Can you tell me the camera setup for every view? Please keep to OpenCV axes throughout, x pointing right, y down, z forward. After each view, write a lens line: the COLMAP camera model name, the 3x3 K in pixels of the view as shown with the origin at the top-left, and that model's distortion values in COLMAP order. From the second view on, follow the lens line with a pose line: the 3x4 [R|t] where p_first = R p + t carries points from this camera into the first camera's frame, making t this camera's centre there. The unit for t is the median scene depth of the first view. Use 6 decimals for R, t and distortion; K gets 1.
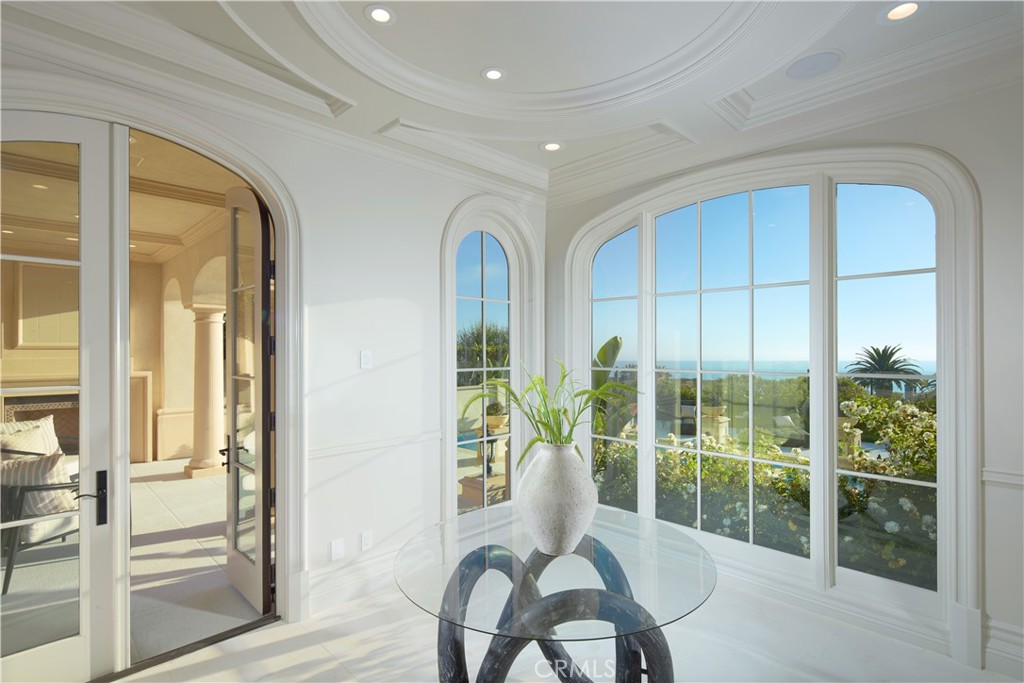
lens RADIAL K [[497.0, 0, 515.6], [0, 497.0, 348.5], [0, 0, 1]] dist [0.005036, -0.000028]
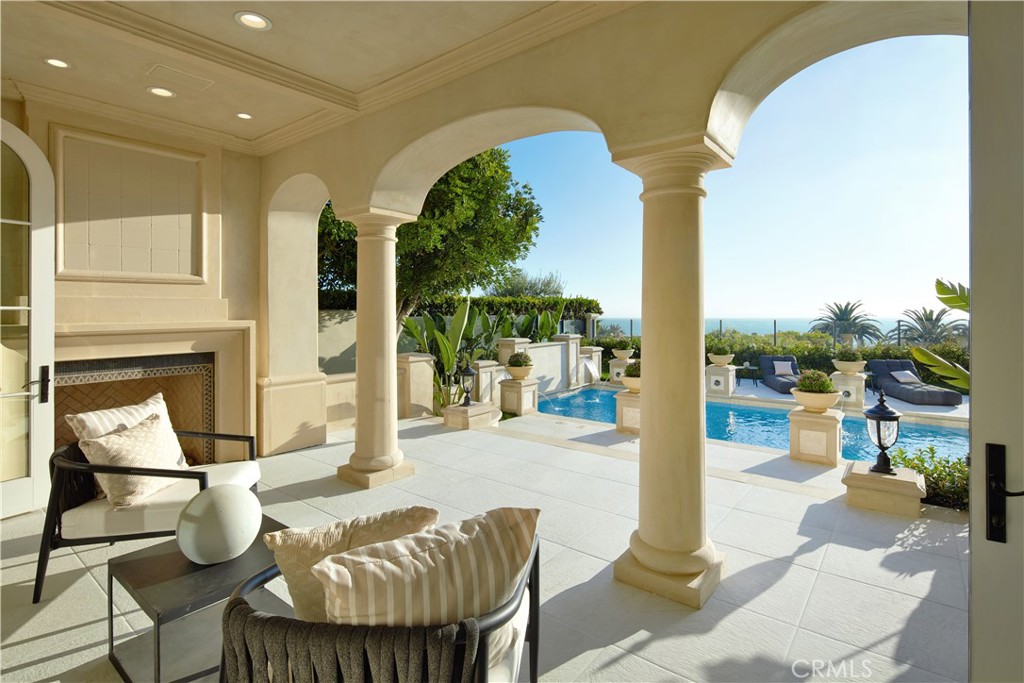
lens RADIAL K [[497.0, 0, 536.8], [0, 497.0, 307.3], [0, 0, 1]] dist [0.005036, -0.000028]
pose [[0.990765, -0.005637, 0.135475, -0.447900], [0.006104, 0.999977, -0.003037, 0.033331], [-0.135455, 0.003836, 0.990776, 0.305075]]
